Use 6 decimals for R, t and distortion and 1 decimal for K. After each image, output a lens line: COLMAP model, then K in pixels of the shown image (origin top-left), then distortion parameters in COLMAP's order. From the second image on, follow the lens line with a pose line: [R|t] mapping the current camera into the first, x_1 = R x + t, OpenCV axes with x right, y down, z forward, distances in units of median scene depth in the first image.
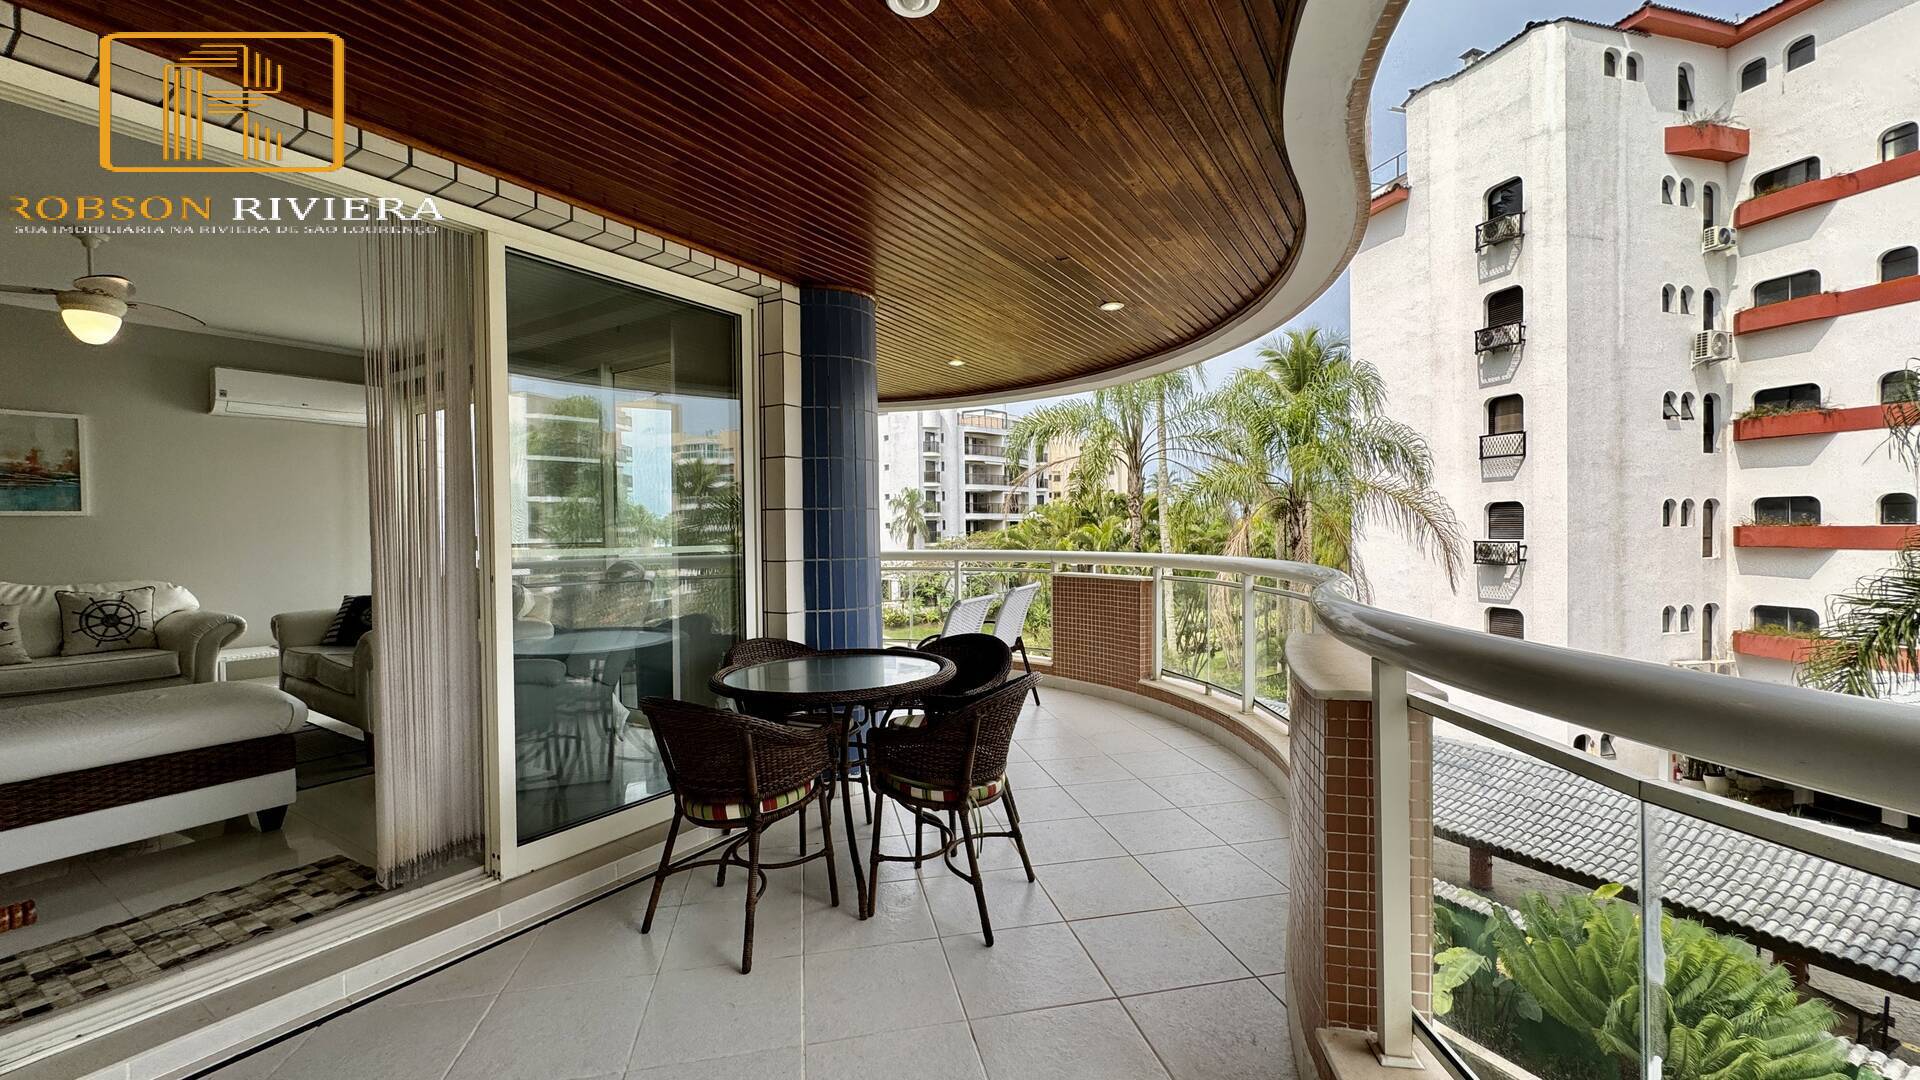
lens RADIAL K [[762.2, 0, 957.5], [0, 762.2, 541.7], [0, 0, 1]] dist [-0.003747, 0.000499]
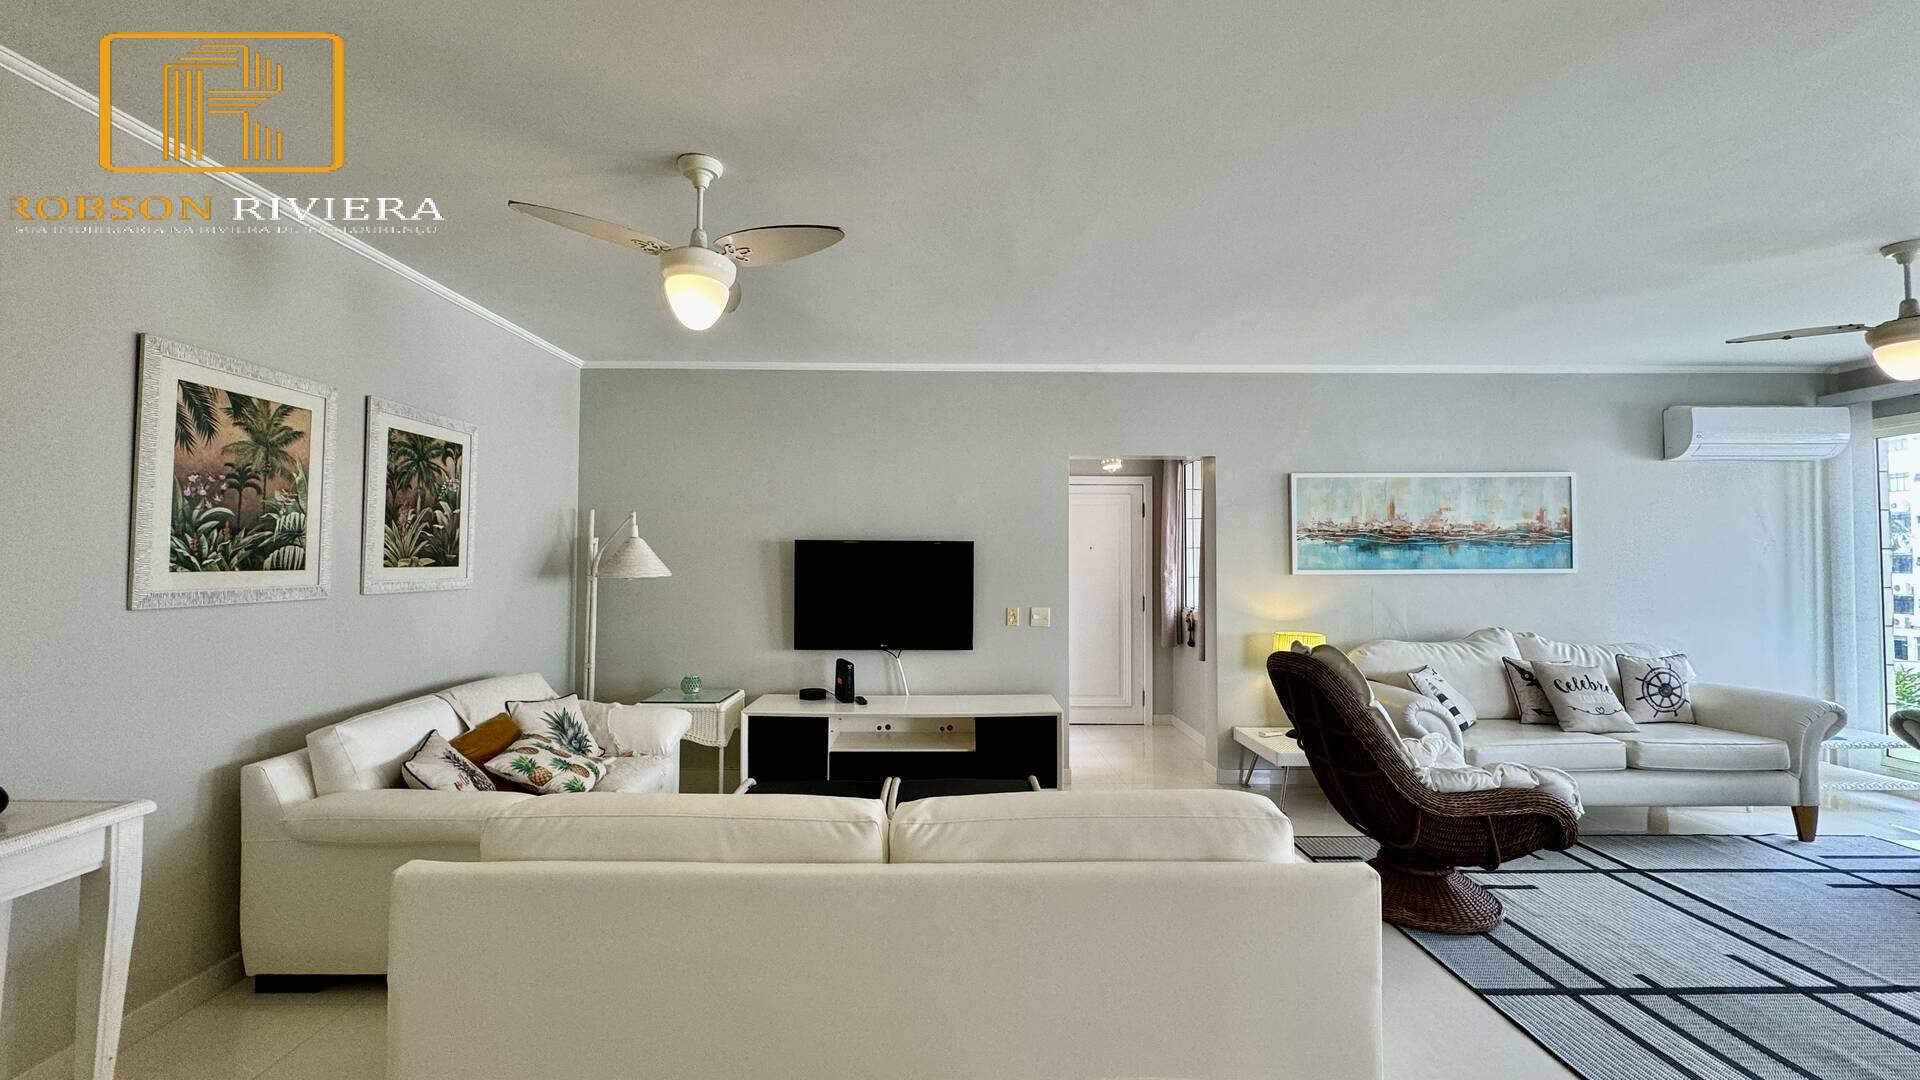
lens RADIAL K [[762.2, 0, 957.4], [0, 762.2, 540.5], [0, 0, 1]] dist [-0.003747, 0.000499]
pose [[0.556171, -0.007791, -0.831031, -0.176533], [-0.023675, 0.999402, -0.025214, -0.007552], [0.830730, 0.033698, 0.555654, -0.052027]]
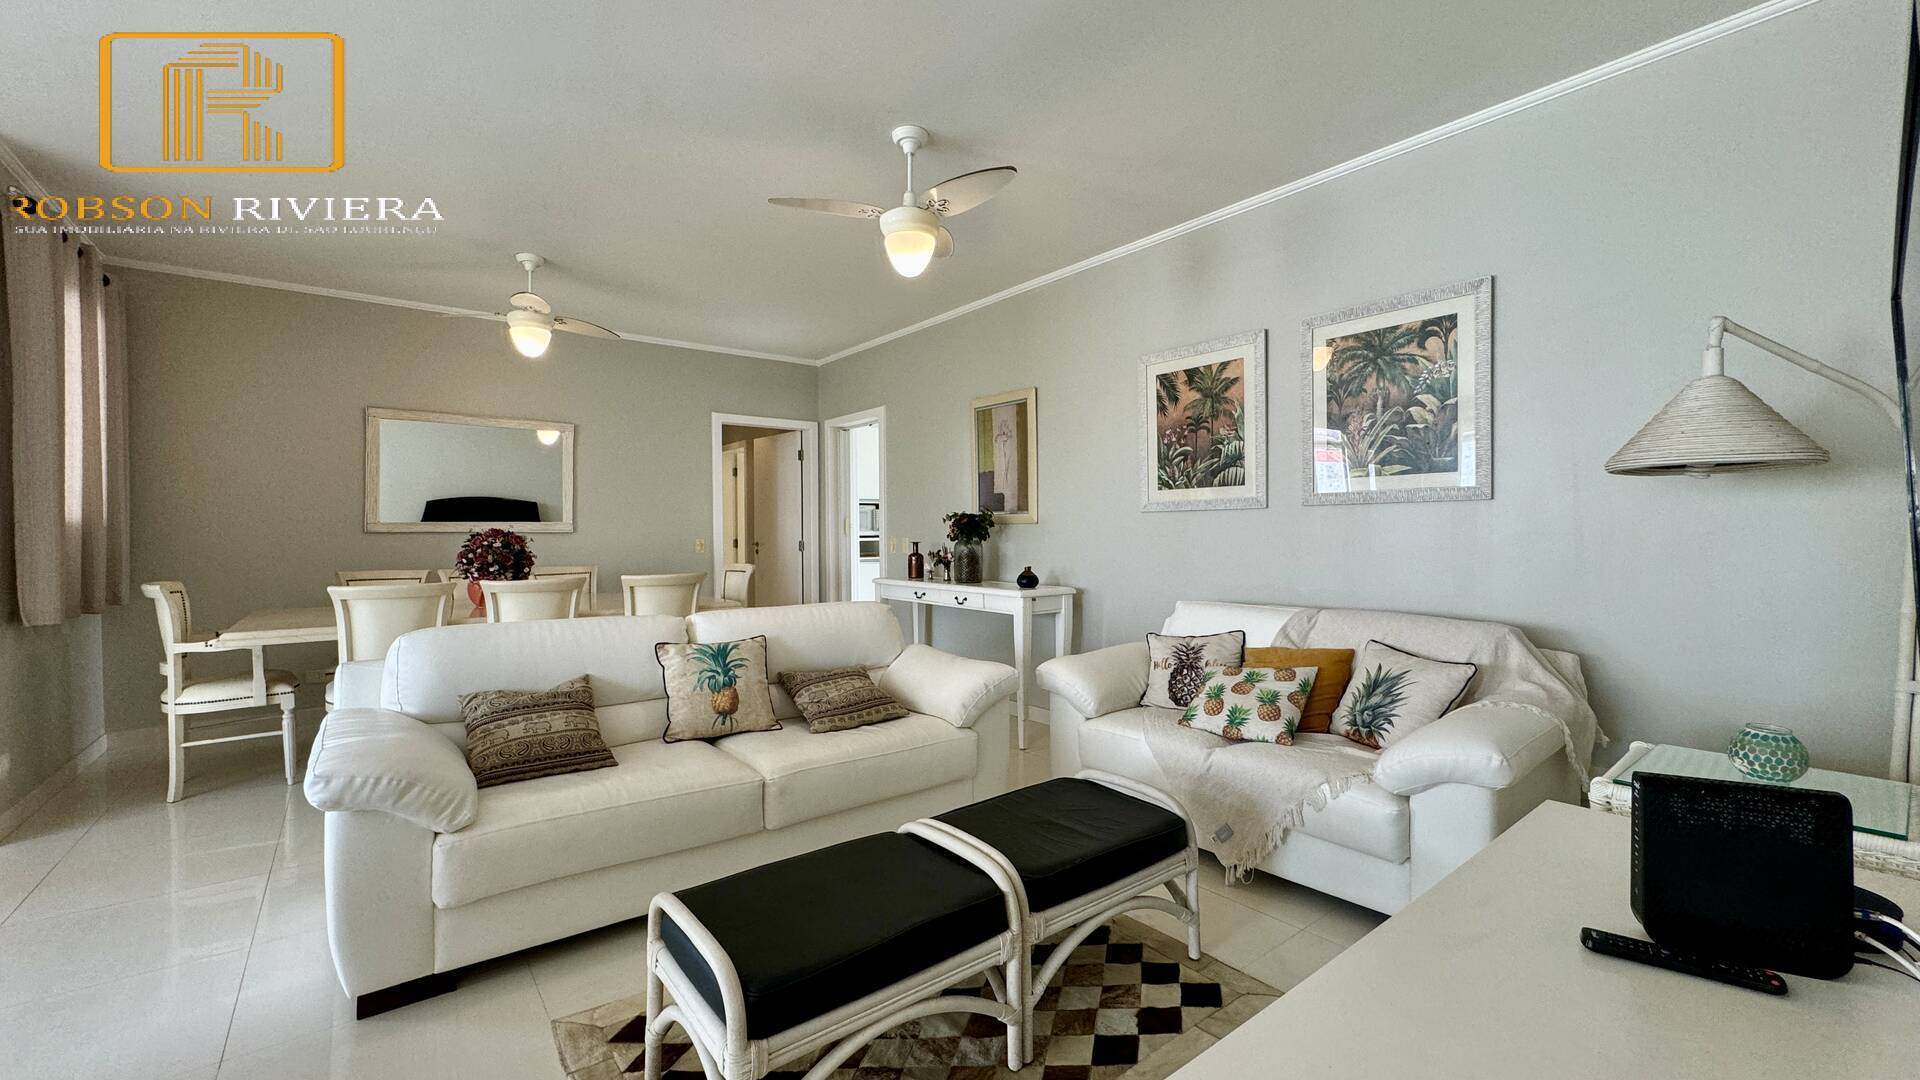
lens RADIAL K [[762.2, 0, 957.9], [0, 762.2, 542.5], [0, 0, 1]] dist [-0.003747, 0.000499]
pose [[-0.947726, 0.013471, 0.318801, -0.341121], [0.022906, 0.999403, 0.025865, 0.003602], [-0.318262, 0.031815, -0.947469, 0.104505]]
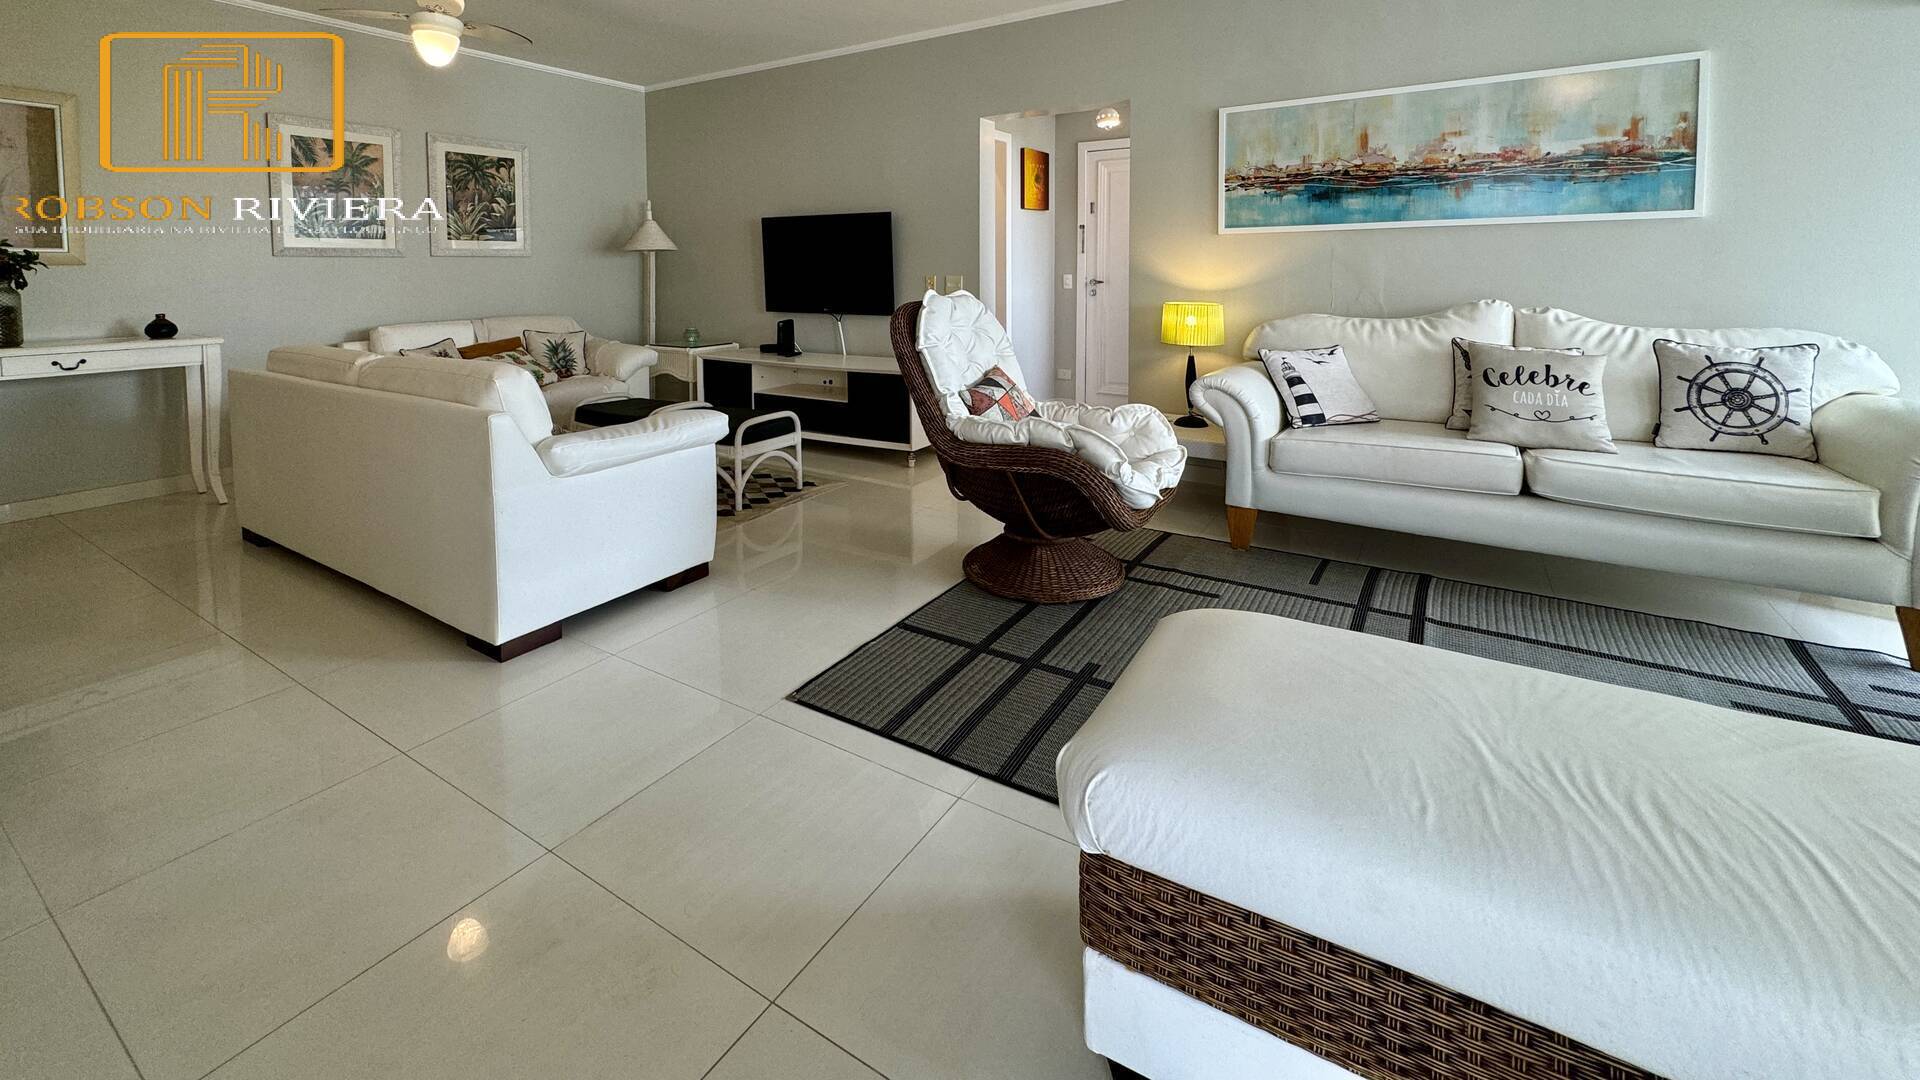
lens RADIAL K [[812.9, 0, 895.7], [0, 812.9, 313.5], [0, 0, 1]] dist [-0.003303, 0.000388]
pose [[-0.016798, 0.068153, -0.997533, -0.109267], [-0.008896, 0.997625, 0.068309, 0.001039], [0.999819, 0.010022, -0.016152, 0.082441]]
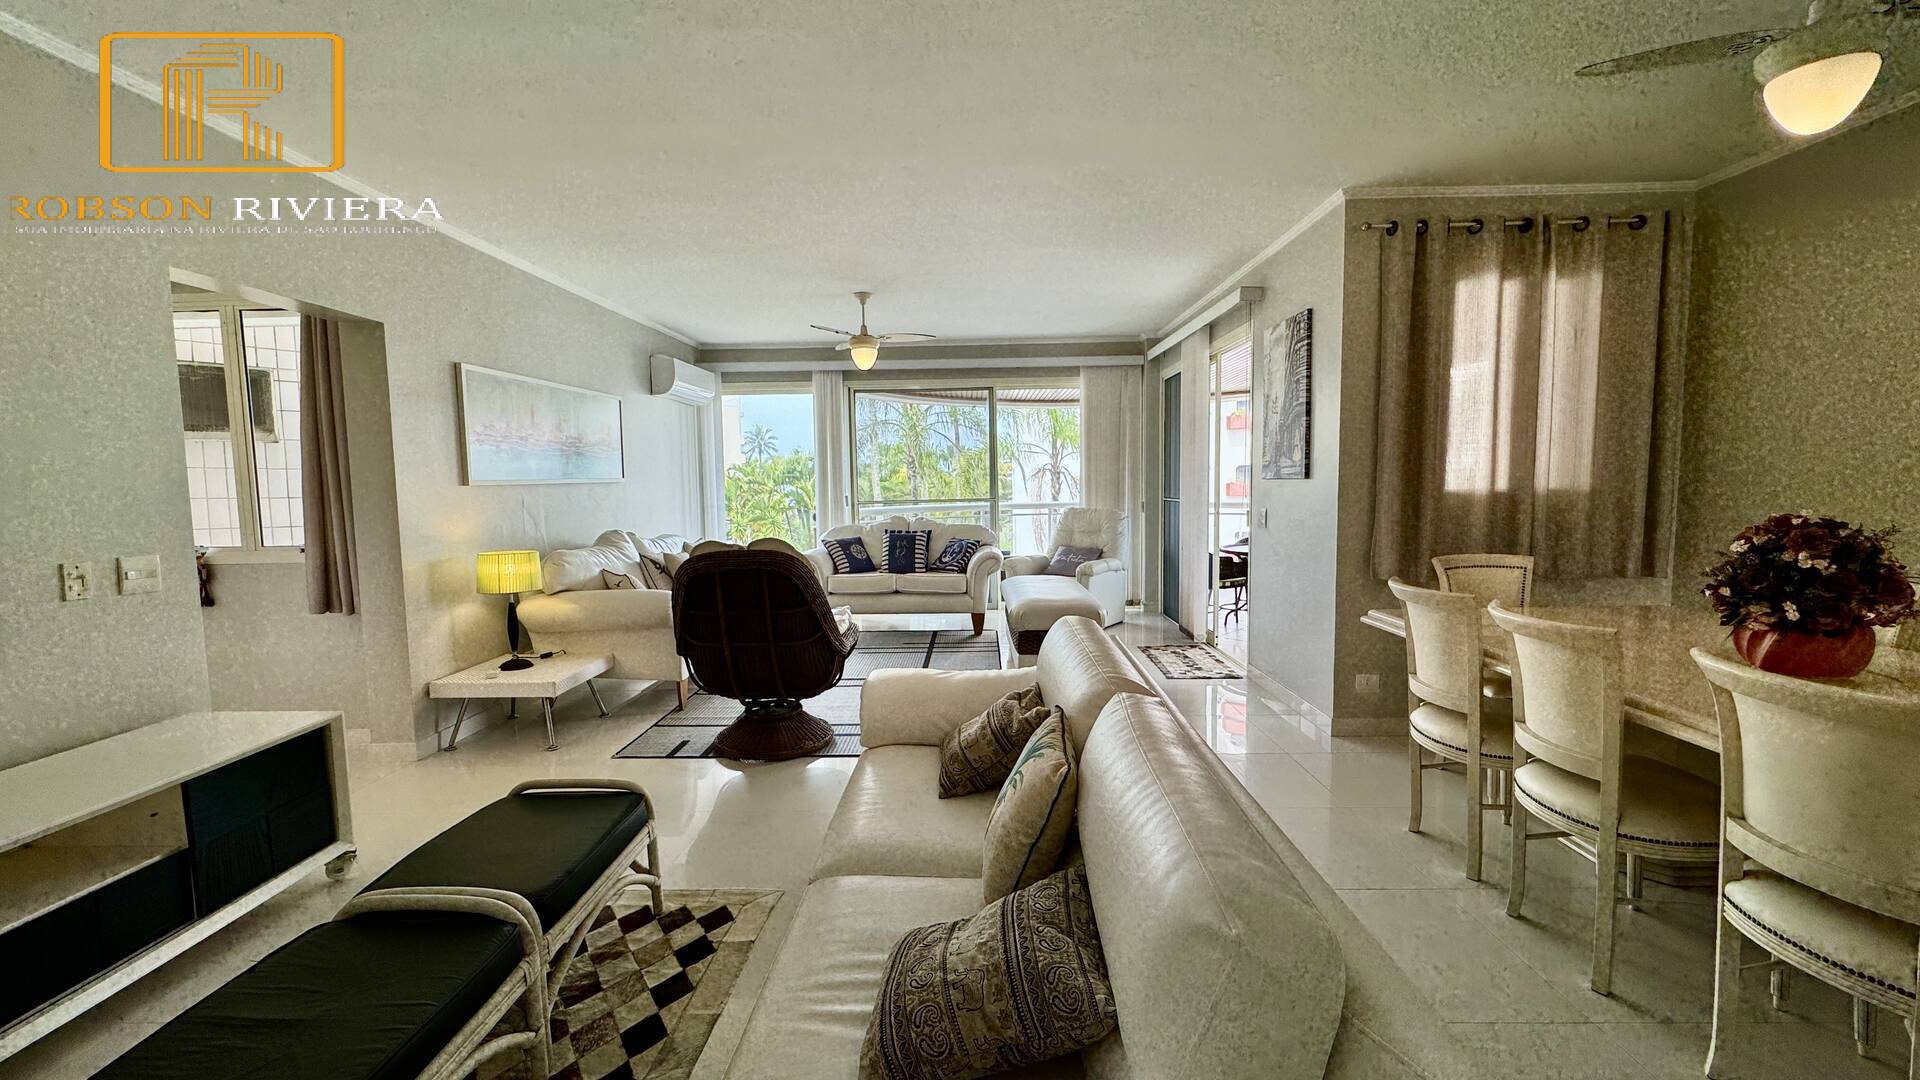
lens RADIAL K [[762.2, 0, 956.3], [0, 762.2, 541.6], [0, 0, 1]] dist [-0.003747, 0.000499]
pose [[0.849661, -0.042837, 0.525587, -0.306998], [0.012757, 0.998073, 0.060722, -0.001556], [-0.527175, -0.044889, 0.848570, -0.069190]]
